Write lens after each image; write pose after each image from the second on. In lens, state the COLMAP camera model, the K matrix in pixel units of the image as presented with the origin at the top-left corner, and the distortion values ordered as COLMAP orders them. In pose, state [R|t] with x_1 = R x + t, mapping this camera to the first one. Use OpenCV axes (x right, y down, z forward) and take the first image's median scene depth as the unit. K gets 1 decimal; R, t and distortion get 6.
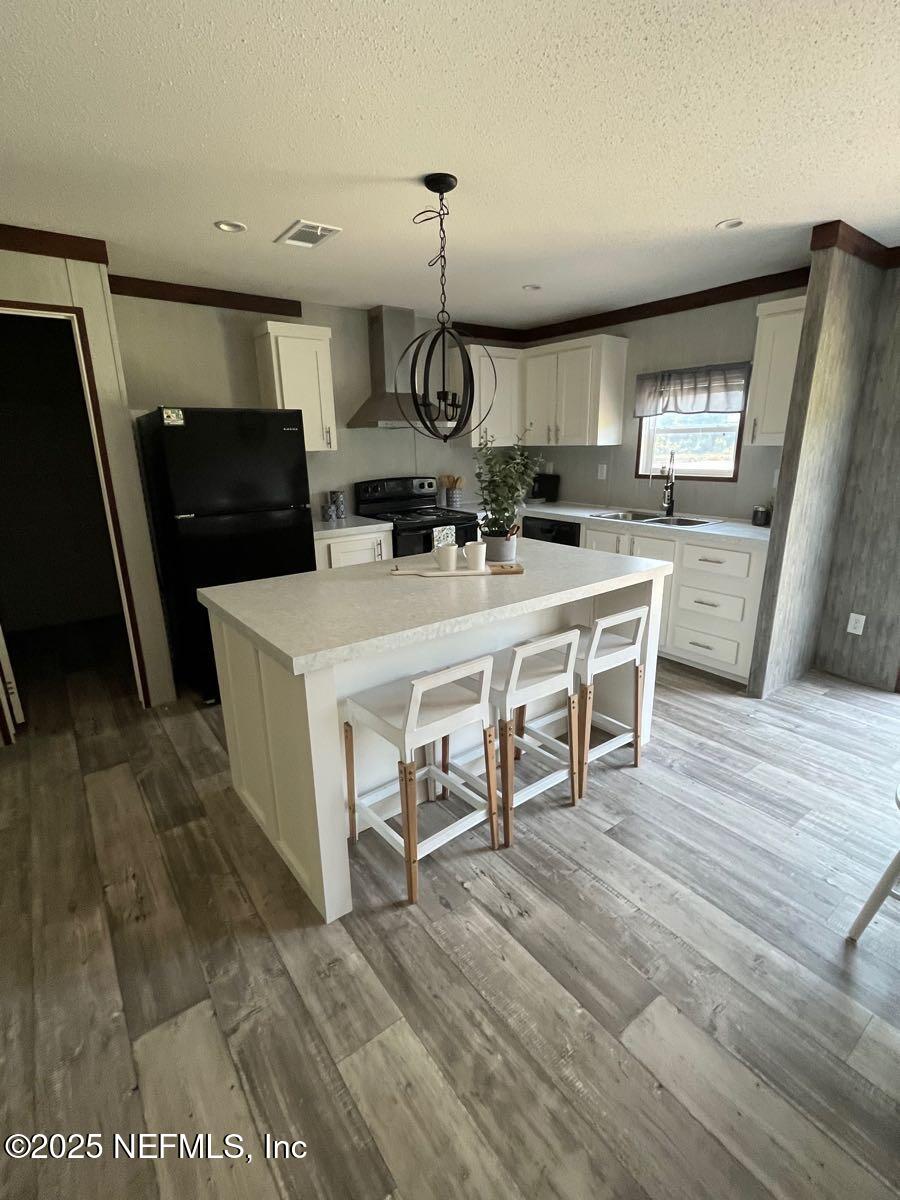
lens RADIAL K [[552.2, 0, 454.8], [0, 552.2, 597.8], [0, 0, 1]] dist [-0.004113, -0.000102]
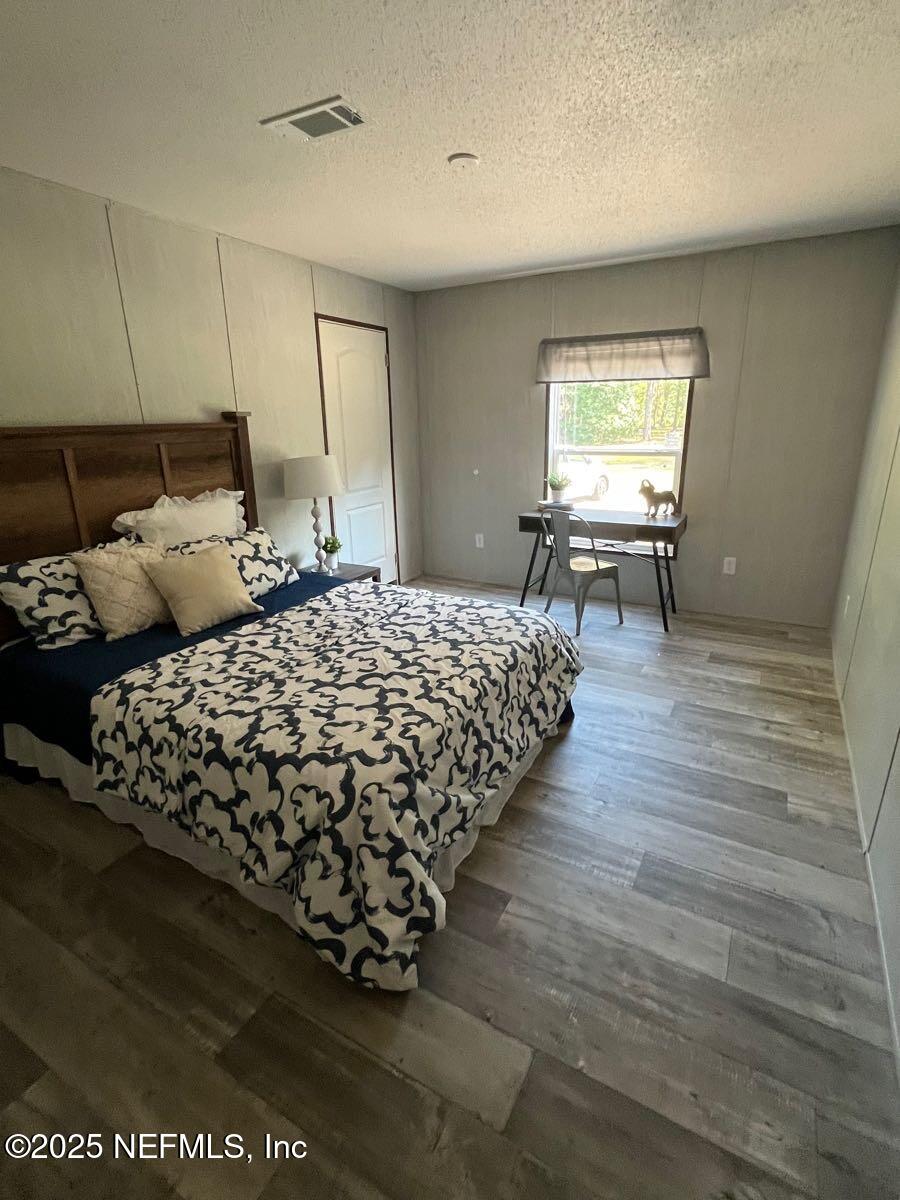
lens RADIAL K [[574.0, 0, 451.7], [0, 574.0, 598.3], [0, 0, 1]] dist [-0.001632, 0.000346]
pose [[-0.916265, 0.149828, -0.371496, 0.412819], [-0.083519, 0.835576, 0.542989, -0.221809], [0.391768, 0.528549, -0.753096, 0.780933]]
